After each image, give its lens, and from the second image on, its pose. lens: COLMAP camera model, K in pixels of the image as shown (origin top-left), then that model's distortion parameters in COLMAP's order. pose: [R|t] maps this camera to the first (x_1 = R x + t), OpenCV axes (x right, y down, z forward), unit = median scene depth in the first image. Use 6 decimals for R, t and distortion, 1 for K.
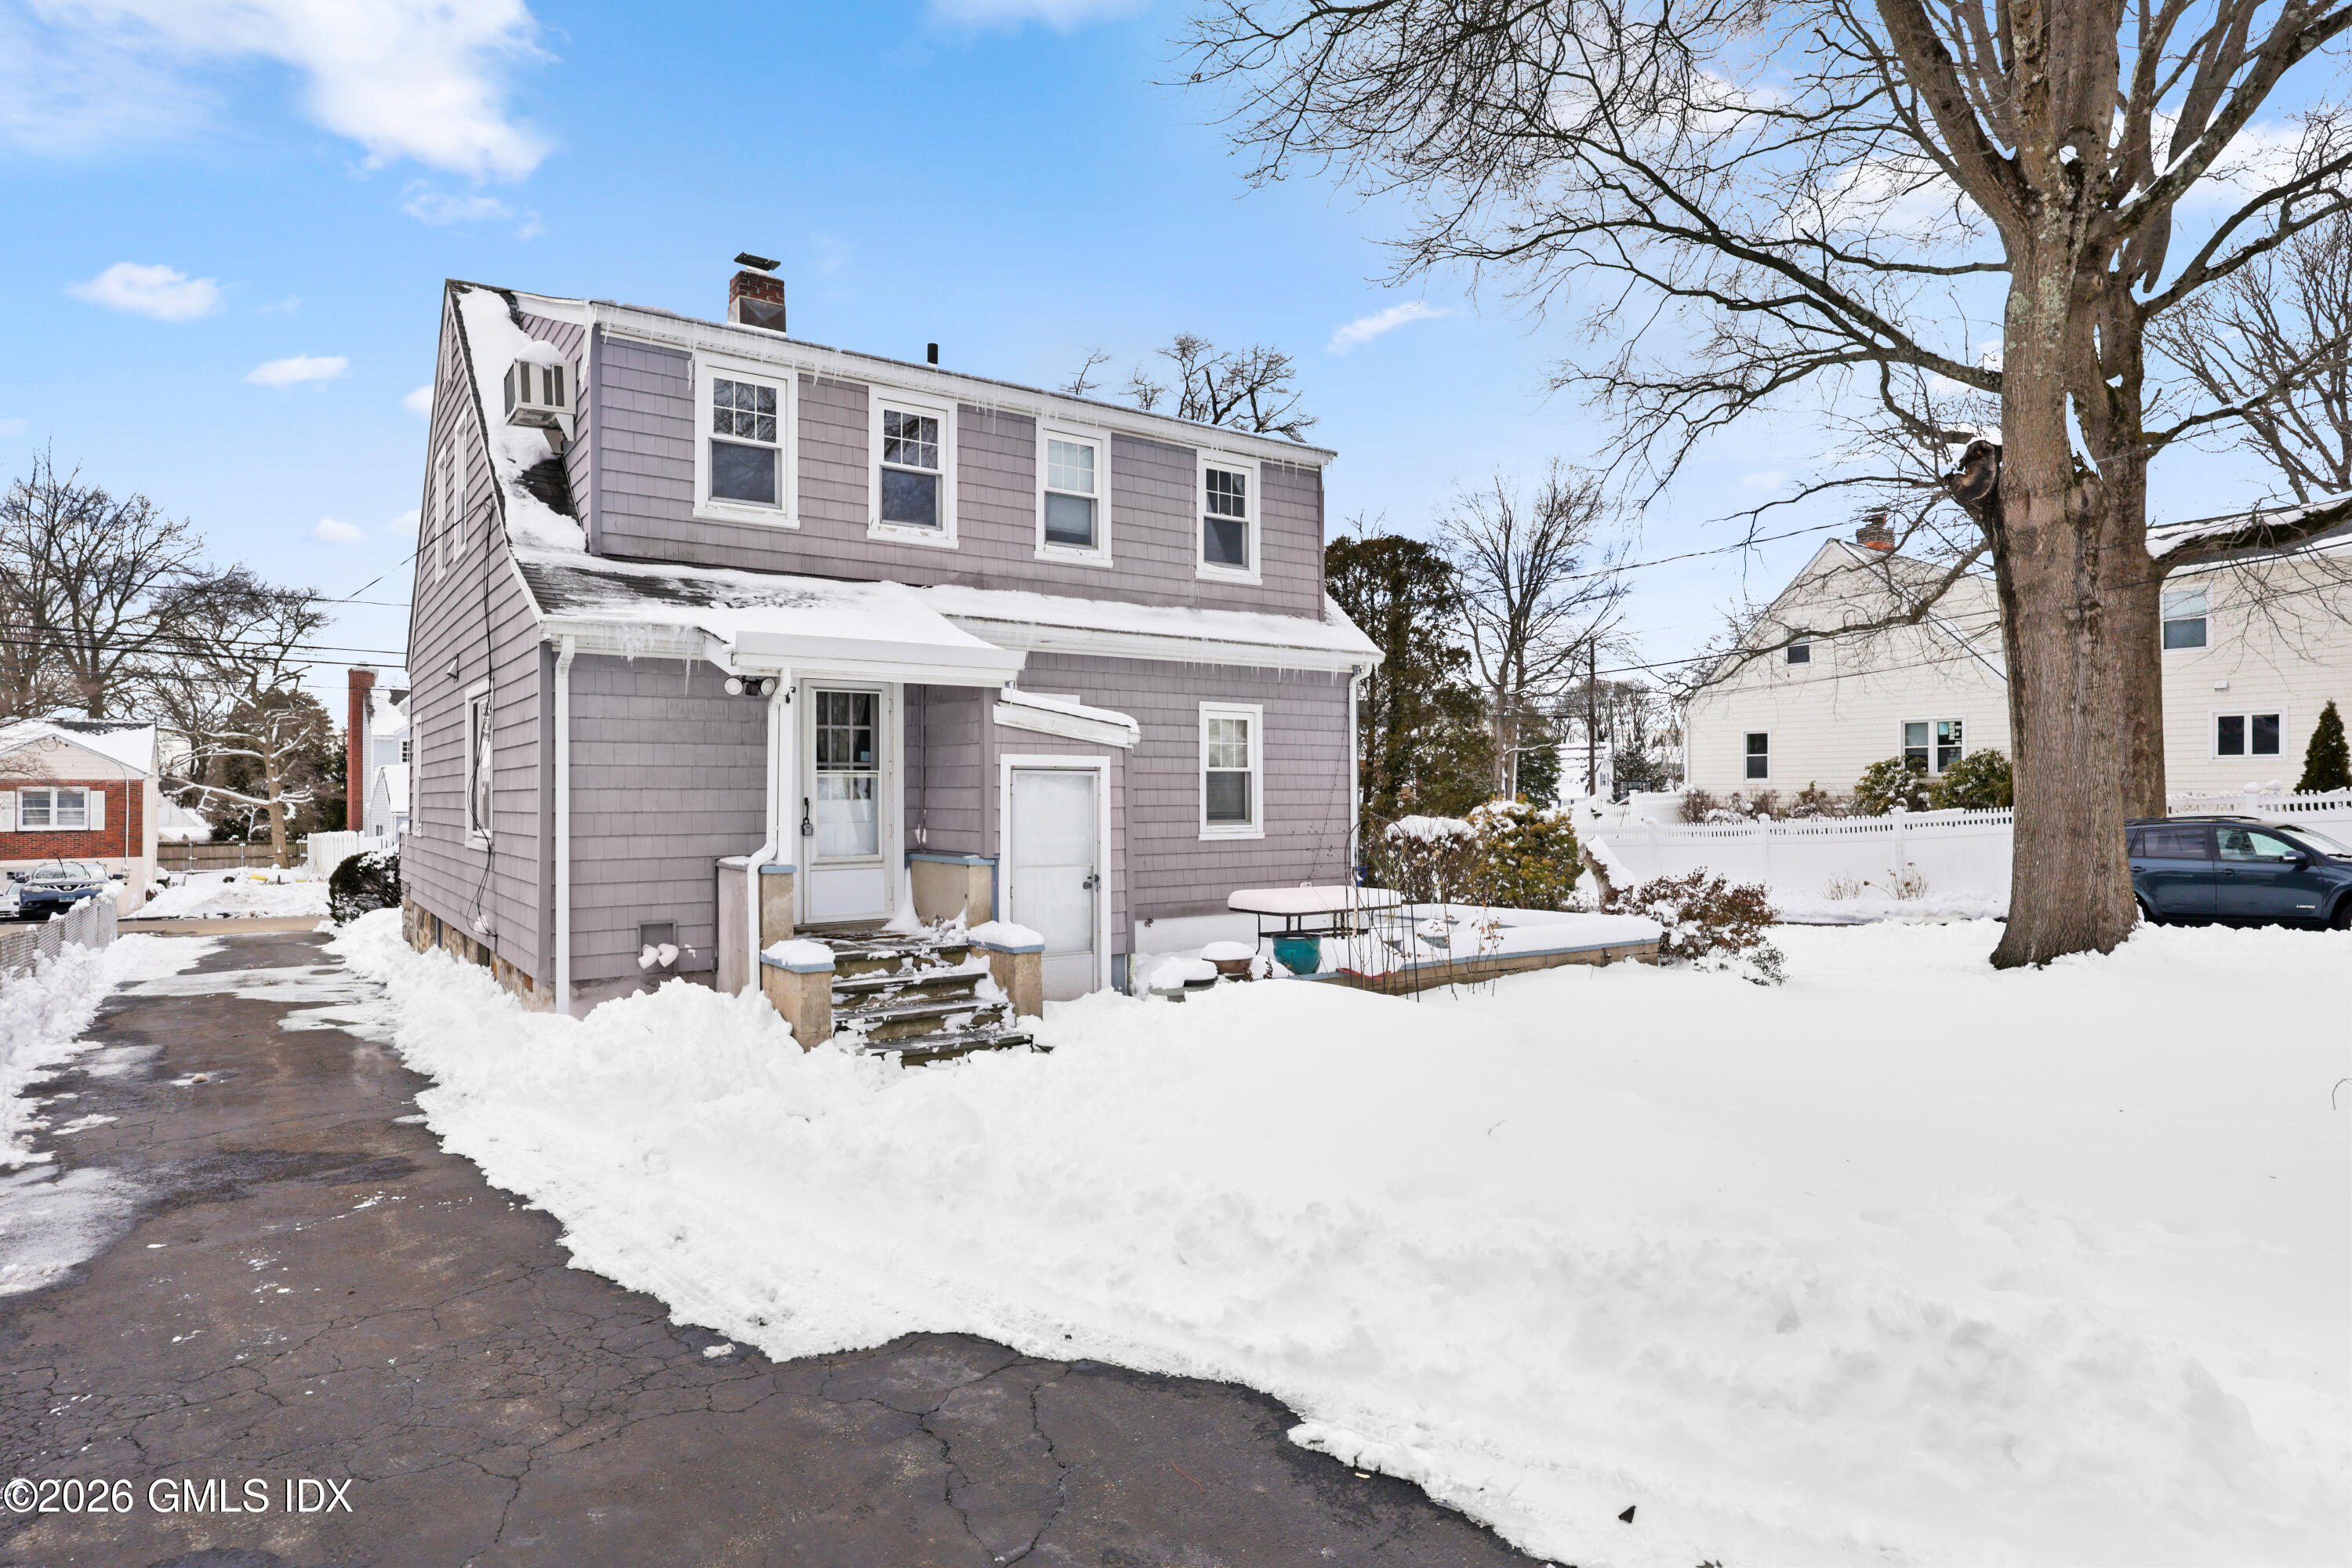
lens RADIAL K [[1316.2, 0, 1181.0], [0, 1316.2, 785.8], [0, 0, 1]] dist [0.004229, -0.000742]
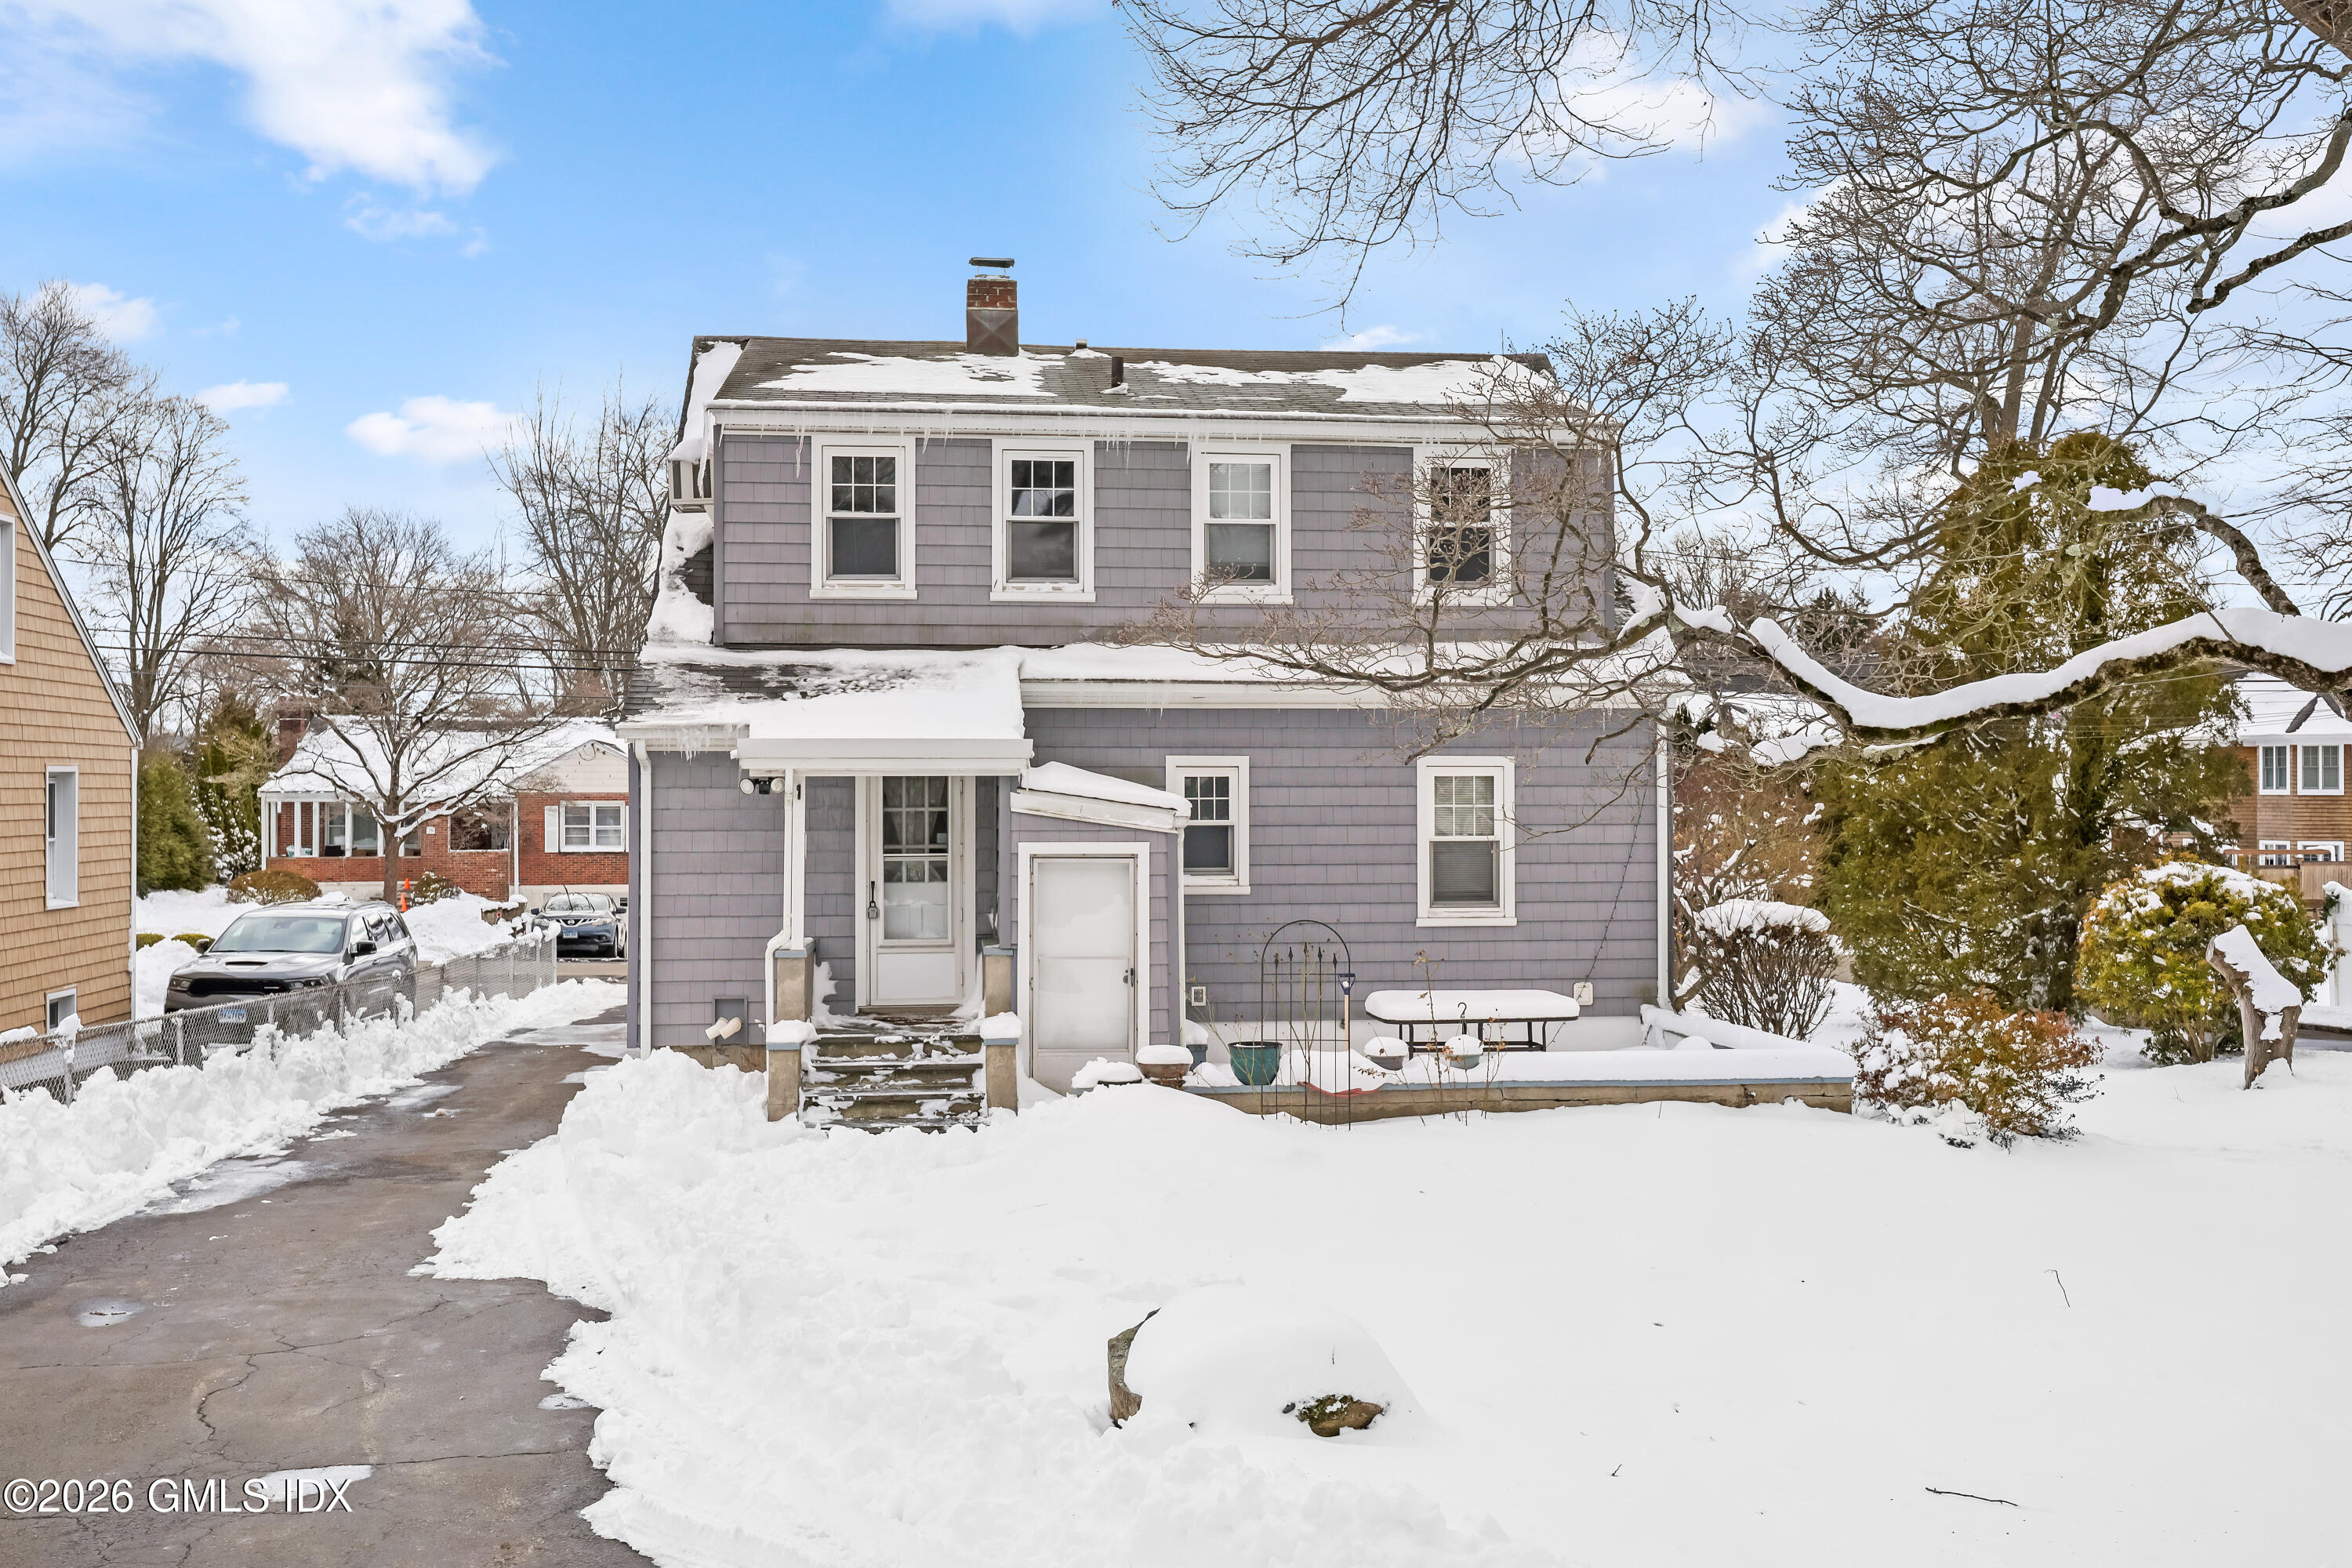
lens RADIAL K [[2276.9, 0, 1175.0], [0, 2276.9, 784.2], [0, 0, 1]] dist [-0.004268, 0.000000]
pose [[0.870819, 0.001377, -0.491601, 0.704954], [0.002964, 0.999963, 0.008051, -0.071480], [0.491594, -0.008468, 0.870783, -0.371859]]
